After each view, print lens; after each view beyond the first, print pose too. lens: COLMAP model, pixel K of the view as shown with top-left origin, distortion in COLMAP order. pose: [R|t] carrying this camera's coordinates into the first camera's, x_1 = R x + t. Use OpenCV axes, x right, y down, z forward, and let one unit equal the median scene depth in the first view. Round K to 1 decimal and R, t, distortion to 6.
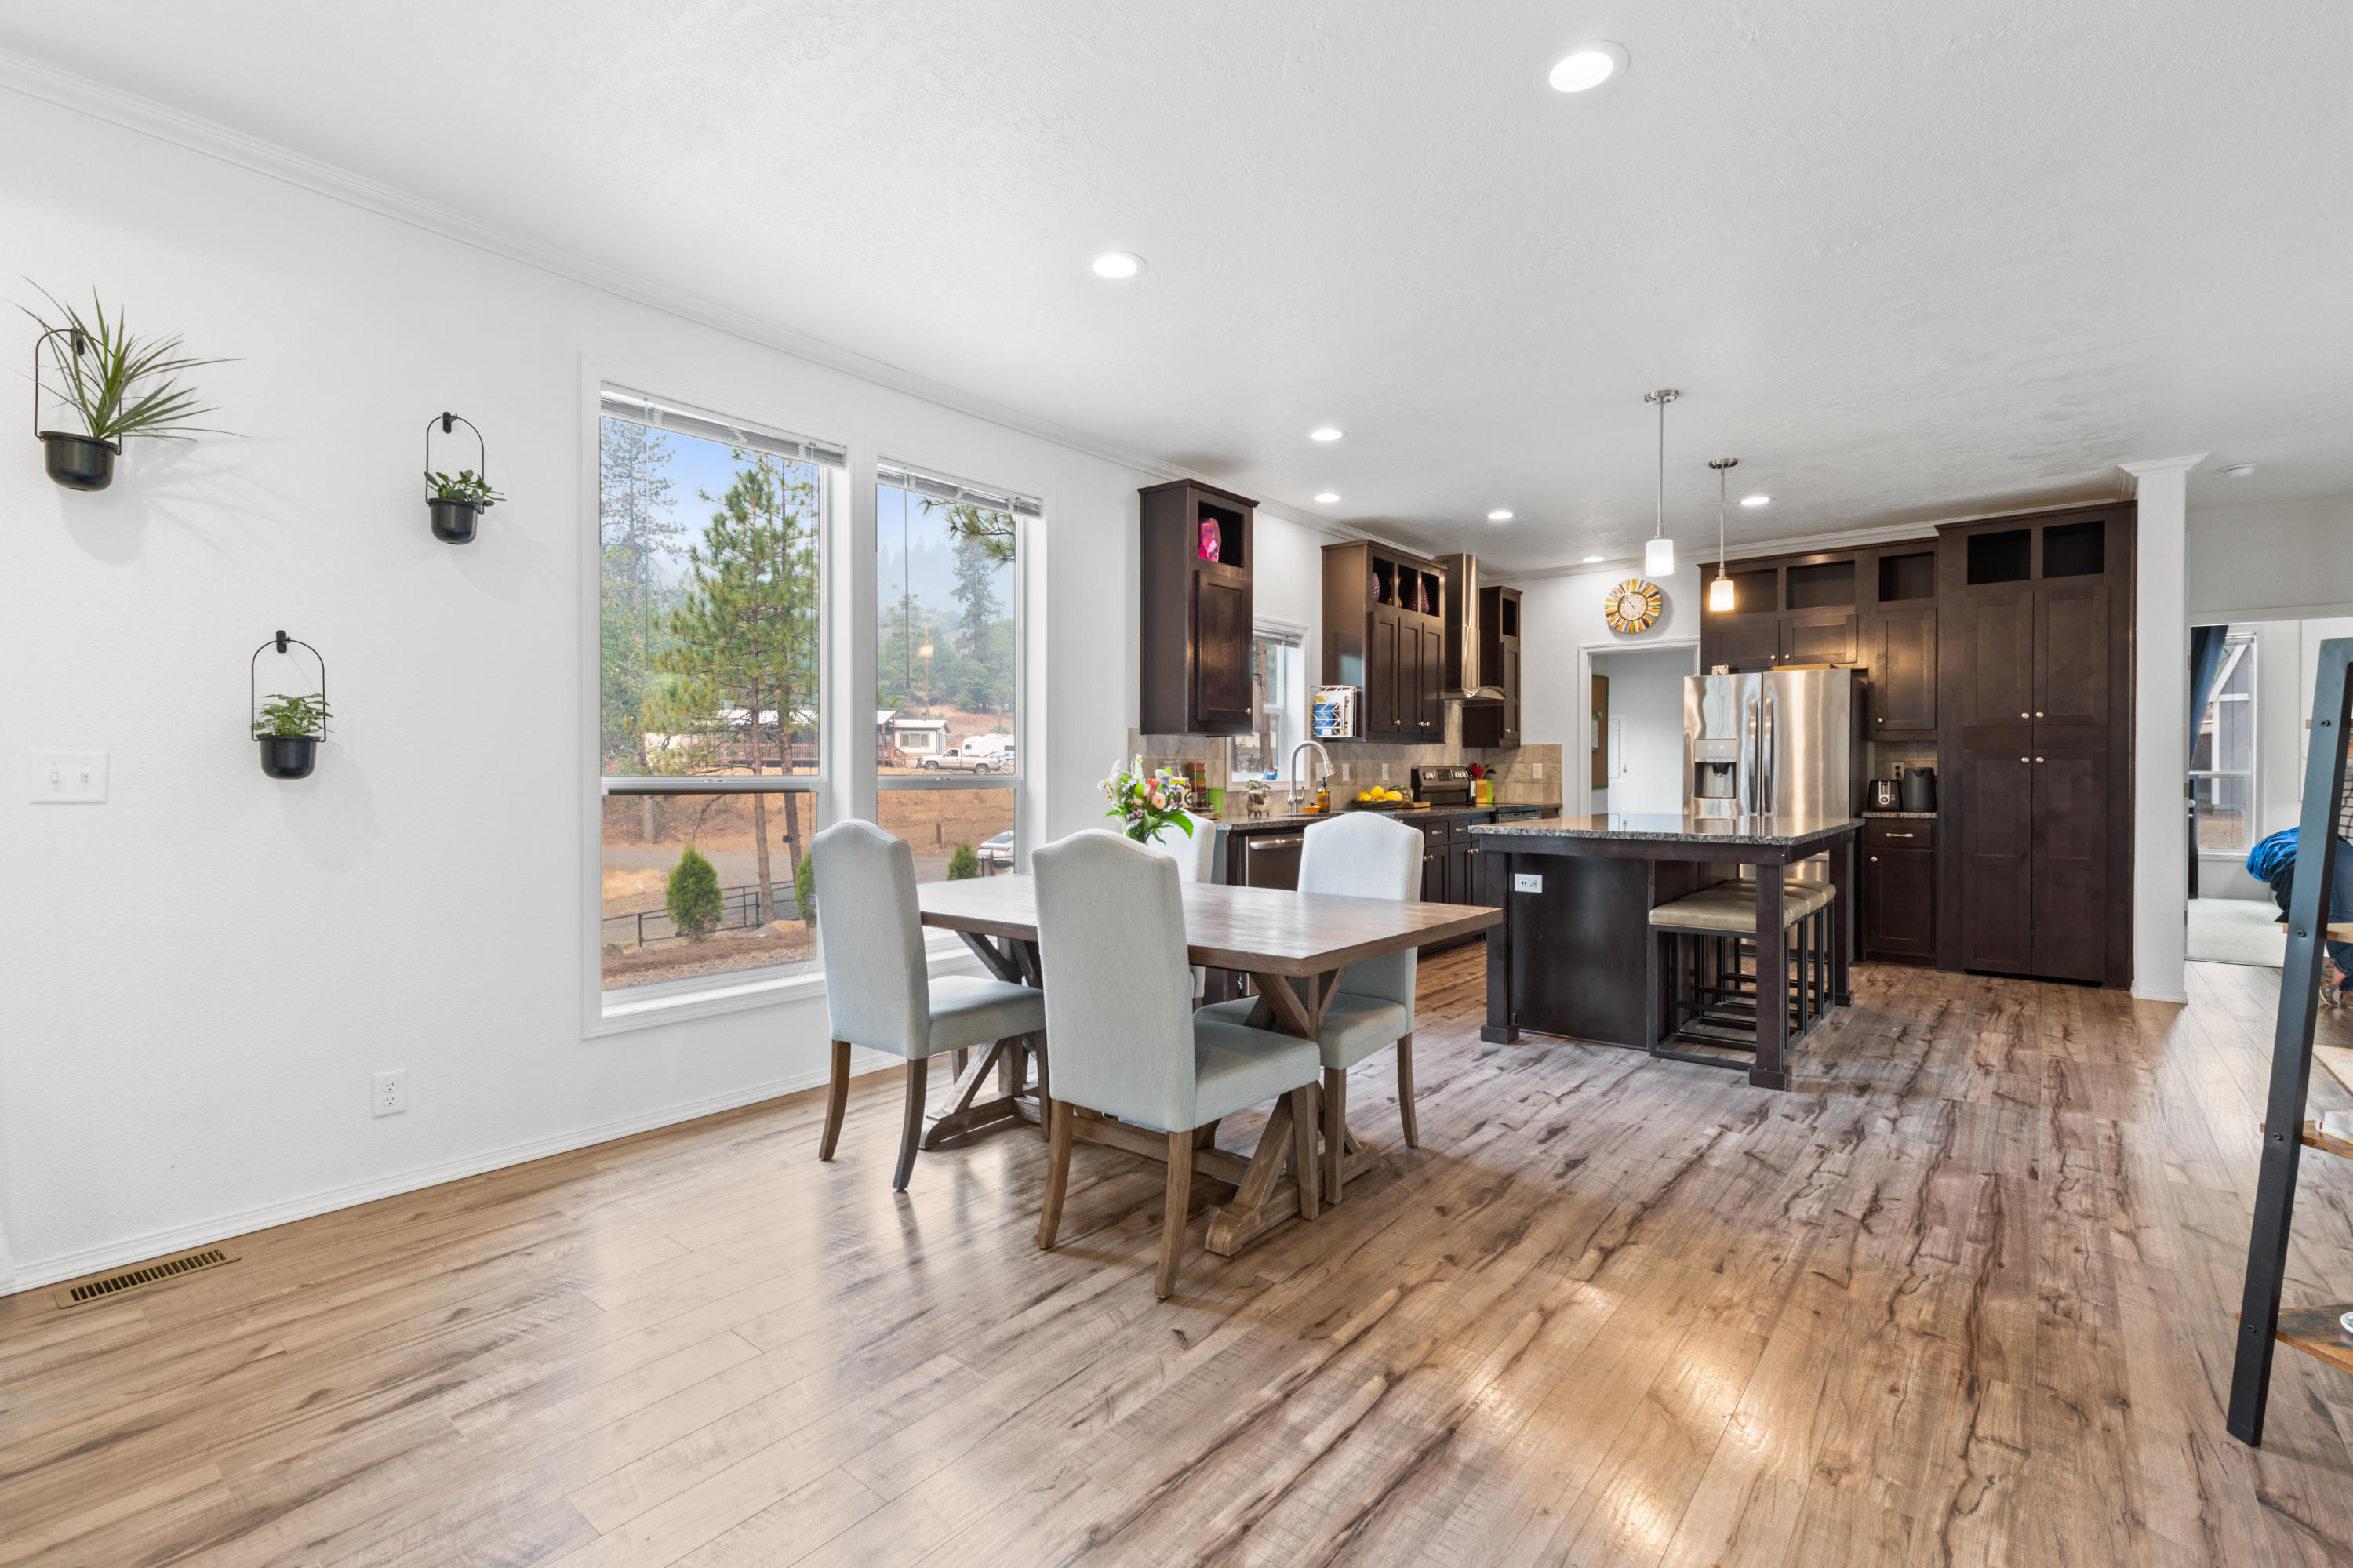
lens RADIAL K [[1053.3, 0, 1178.2], [0, 1053.3, 778.0], [0, 0, 1]] dist [0.003774, -0.000547]
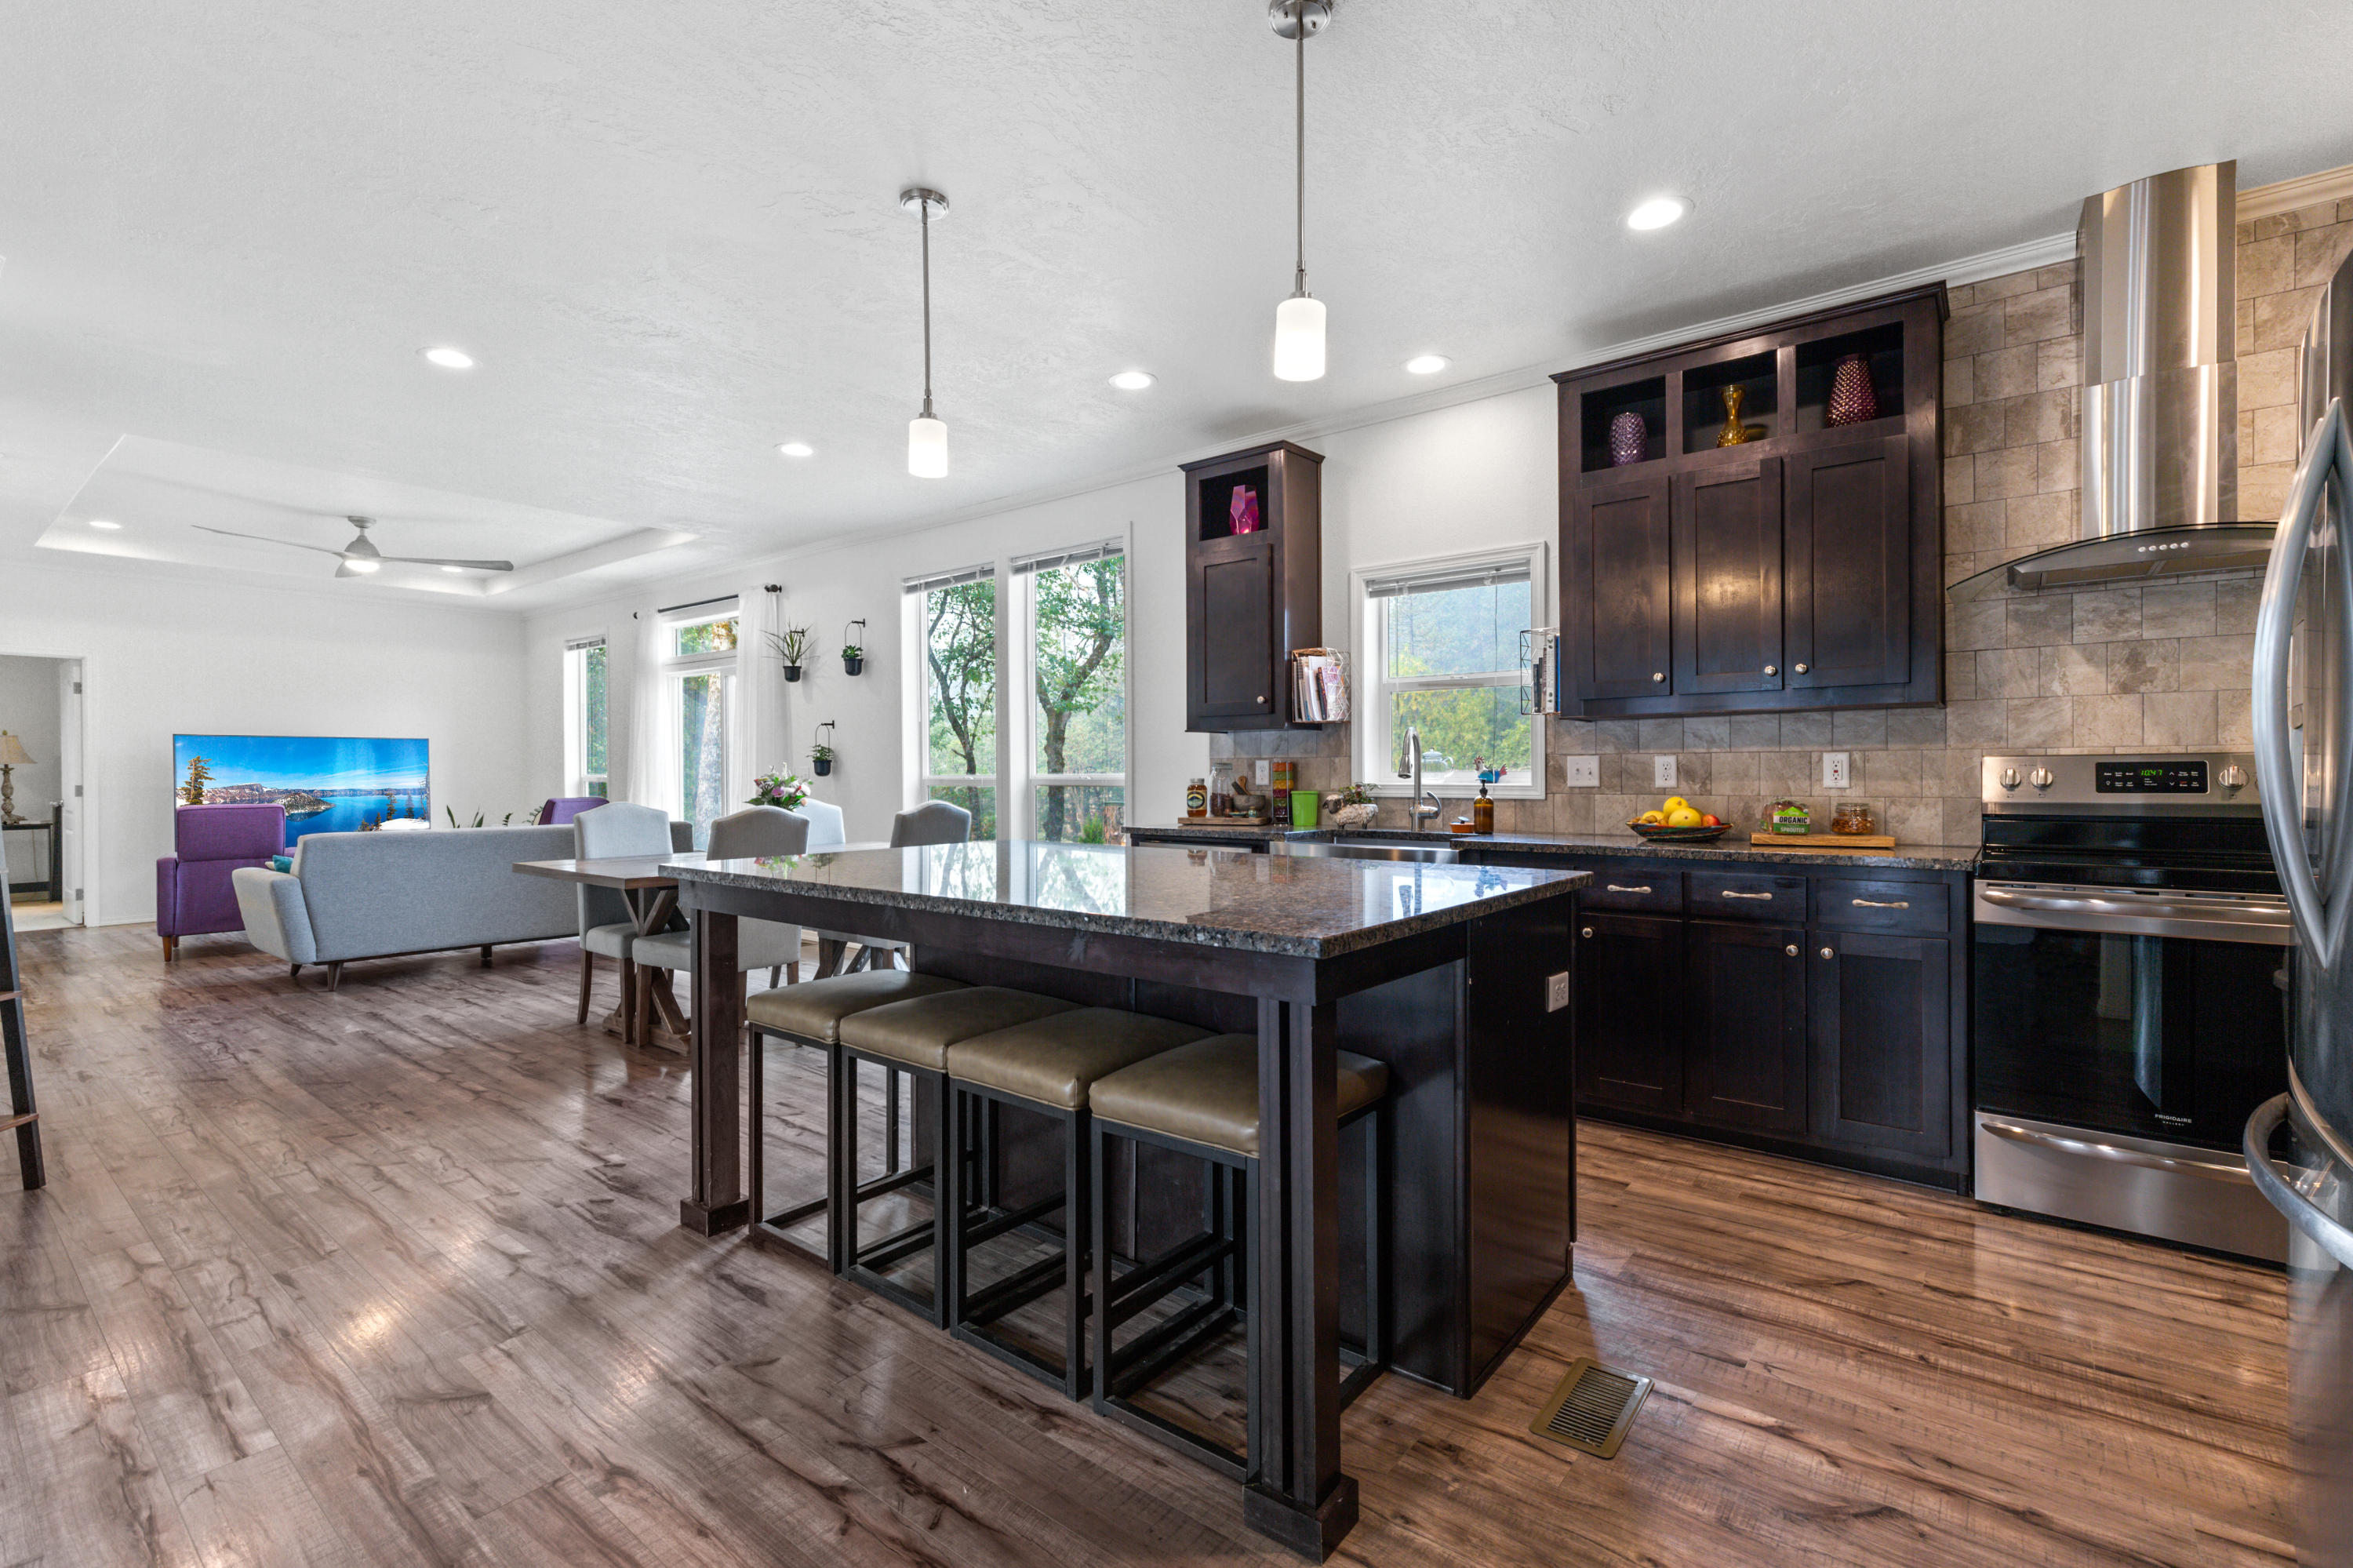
lens RADIAL K [[1044.1, 0, 1191.0], [0, 1044.1, 776.1], [0, 0, 1]] dist [0.002985, 0.000045]
pose [[0.021409, 0.003962, -0.999763, 0.851888], [-0.001793, 0.999991, 0.003924, -0.005376], [0.999769, 0.001709, 0.021416, 0.879641]]
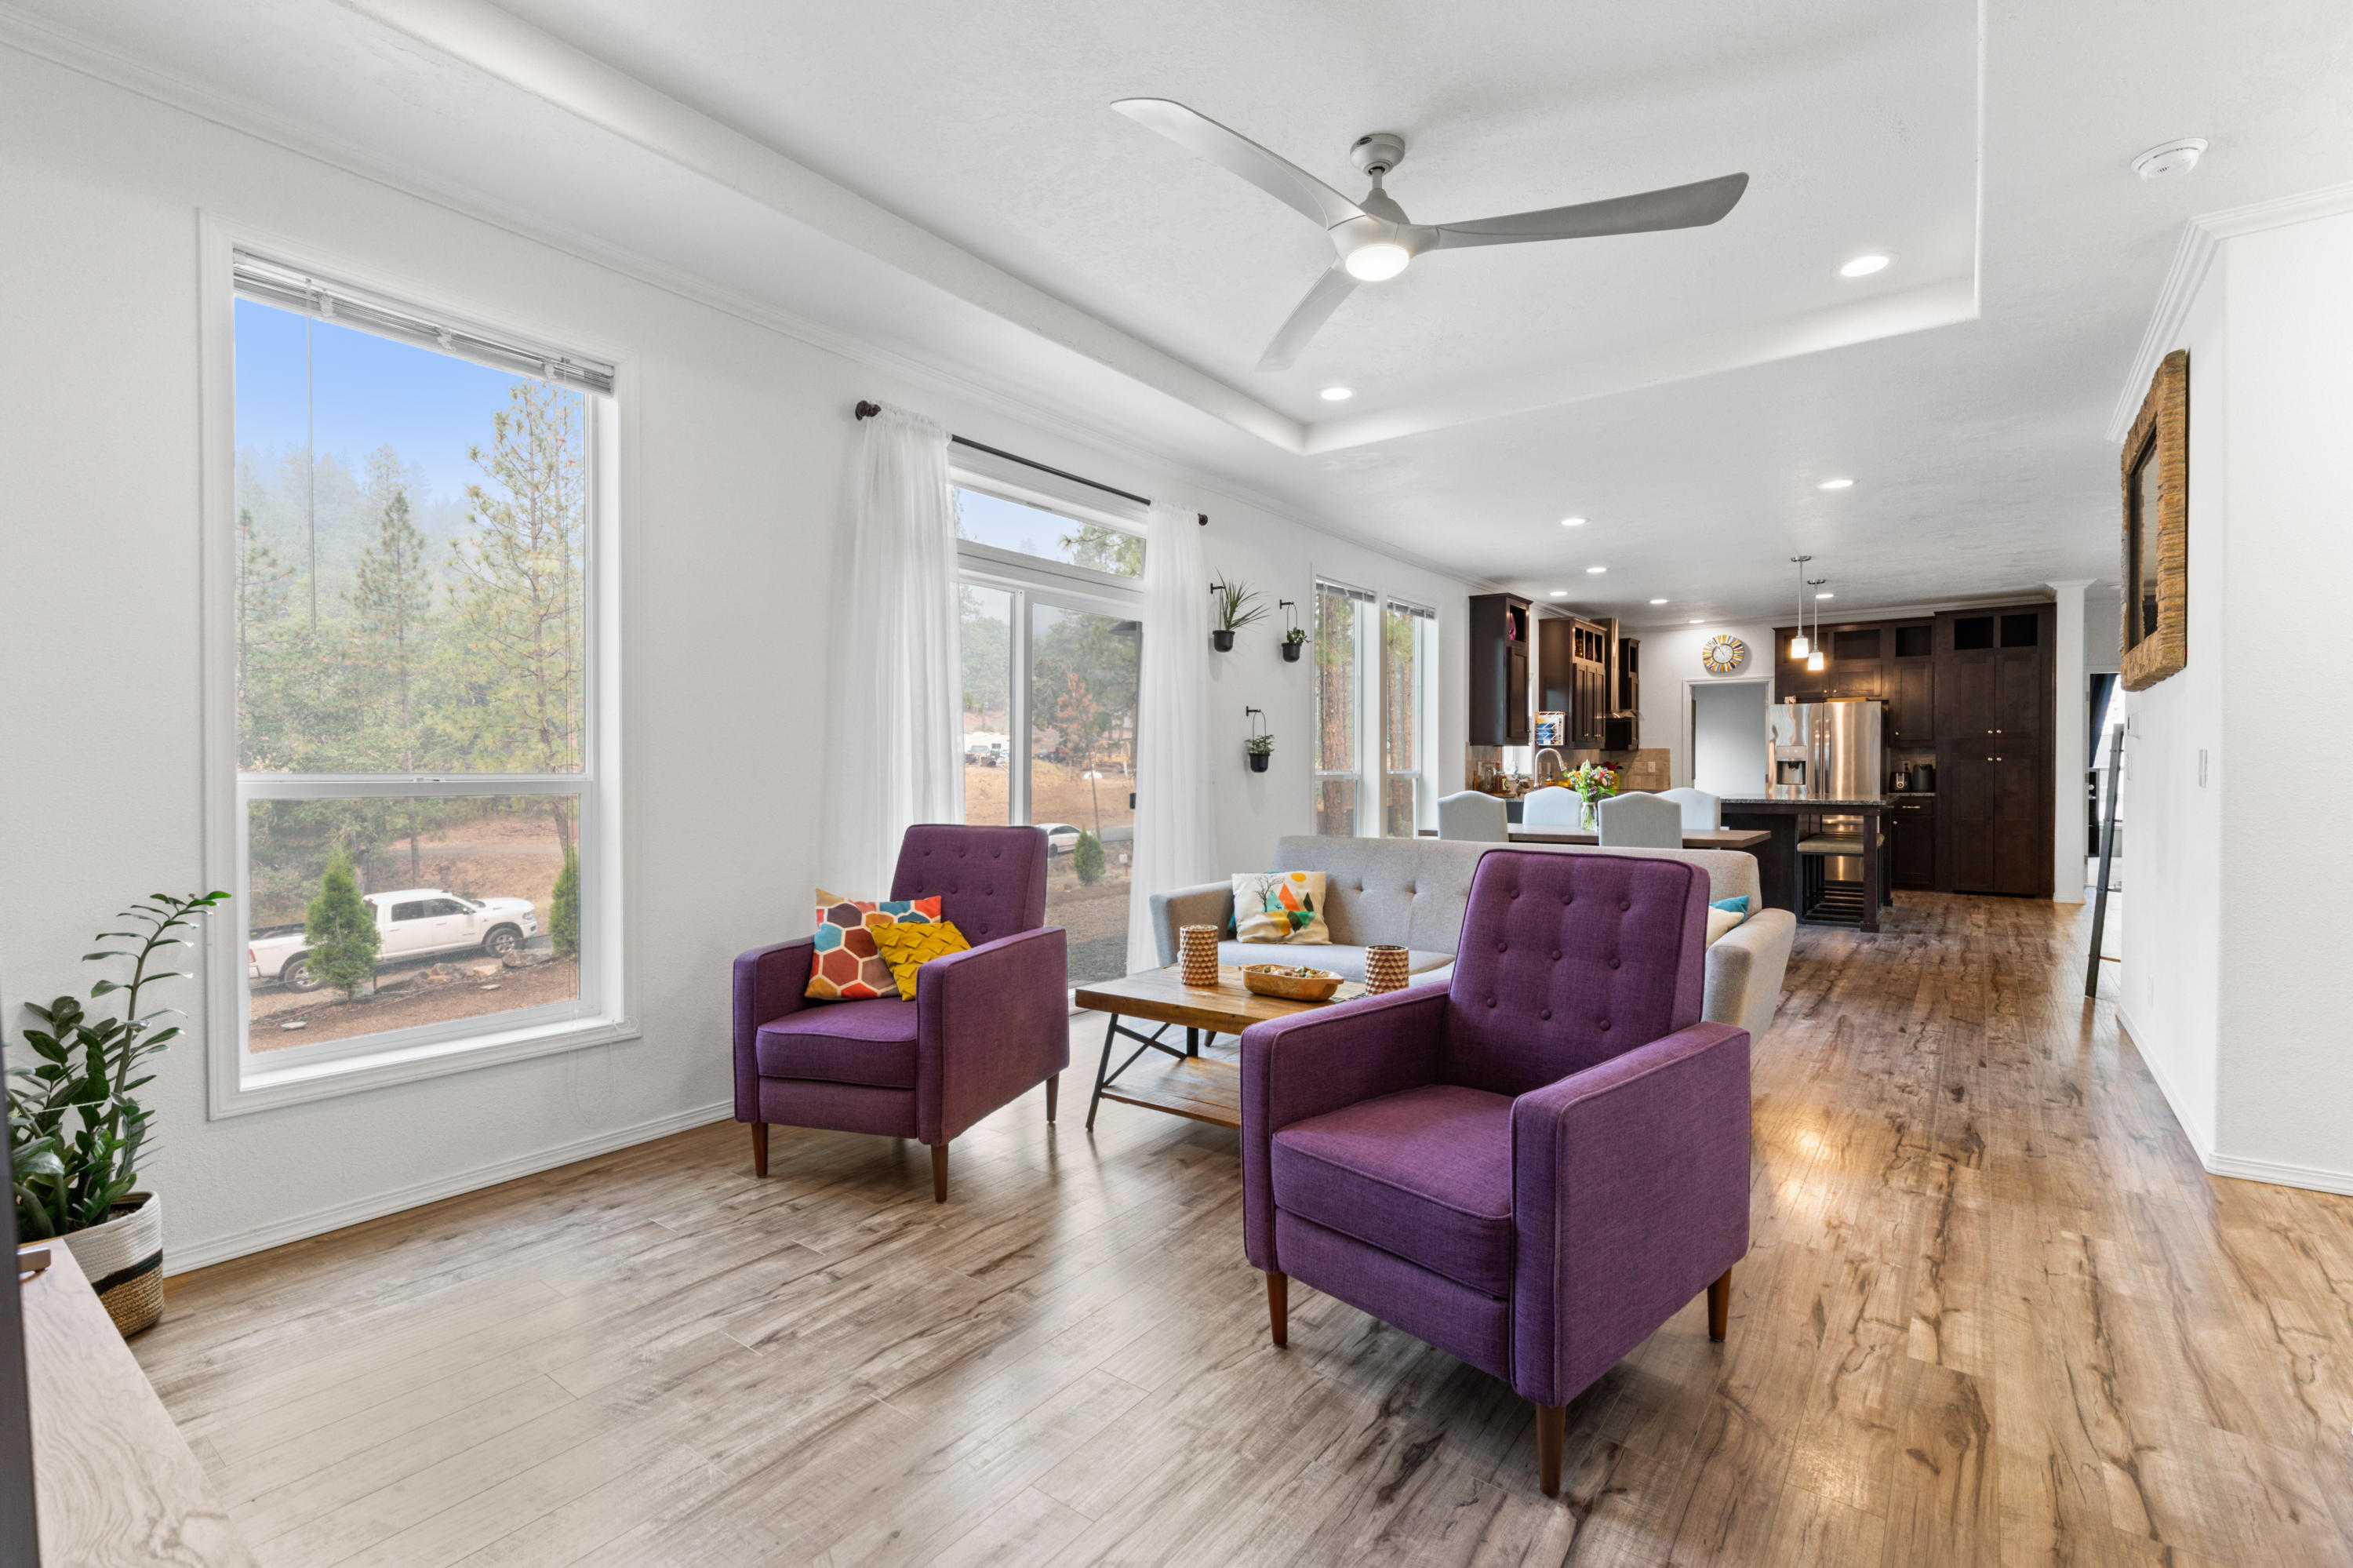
lens RADIAL K [[1044.9, 0, 1185.5], [0, 1044.9, 776.9], [0, 0, 1]] dist [0.006672, -0.000739]
pose [[0.999096, -0.003683, 0.042348, -0.505773], [0.003578, 0.999990, 0.002556, 0.001102], [-0.042357, -0.002402, 0.999100, -0.562447]]
